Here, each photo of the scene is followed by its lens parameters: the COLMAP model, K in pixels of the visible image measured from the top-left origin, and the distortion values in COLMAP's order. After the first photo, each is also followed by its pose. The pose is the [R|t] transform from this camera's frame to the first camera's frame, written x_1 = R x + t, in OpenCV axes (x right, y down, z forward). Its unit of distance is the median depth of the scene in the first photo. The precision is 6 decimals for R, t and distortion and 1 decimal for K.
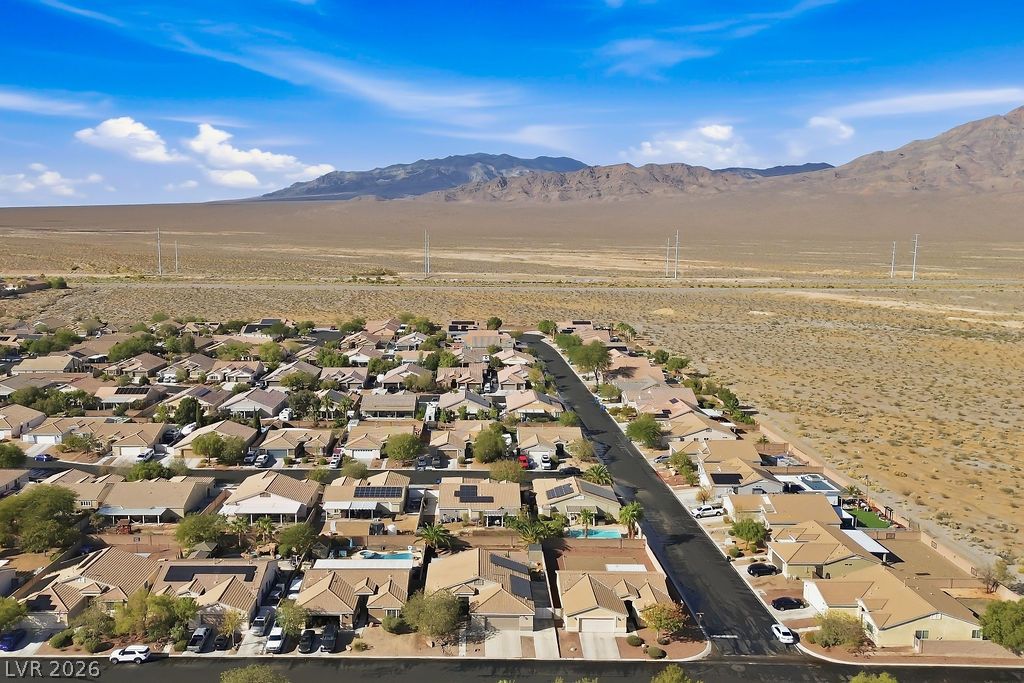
lens RADIAL K [[826.1, 0, 485.2], [0, 826.1, 340.2], [0, 0, 1]] dist [0.103926, -0.095987]
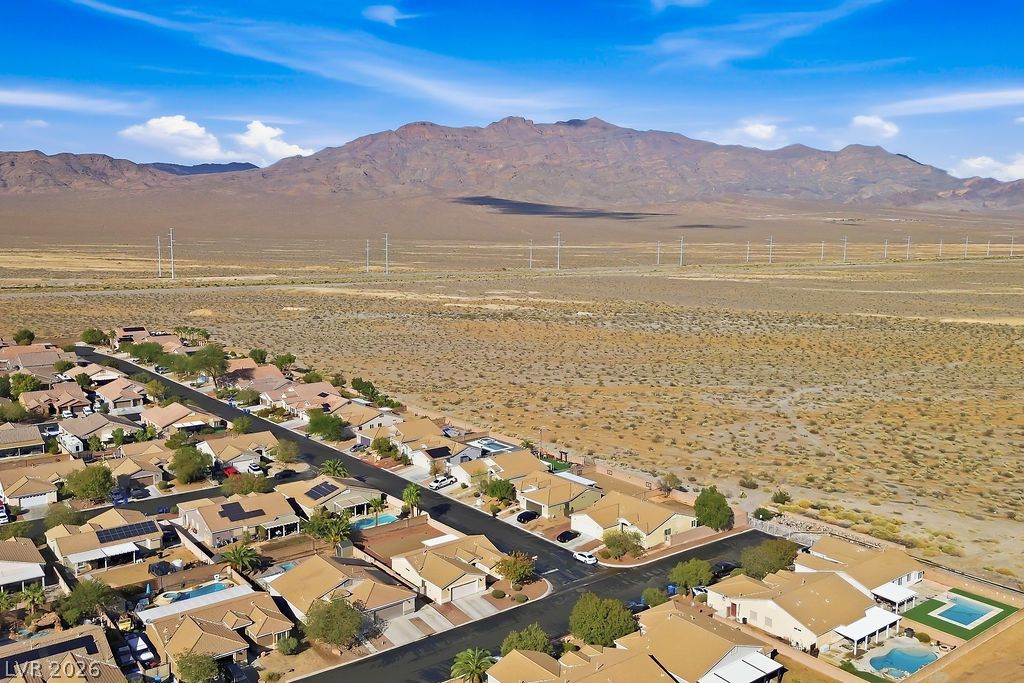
lens RADIAL K [[826.1, 0, 485.2], [0, 826.1, 340.2], [0, 0, 1]] dist [0.103926, -0.095987]
pose [[0.808668, -0.081204, 0.582634, -0.327928], [0.079799, 0.996414, 0.028117, -0.012588], [-0.582828, 0.023756, 0.812248, 0.058328]]
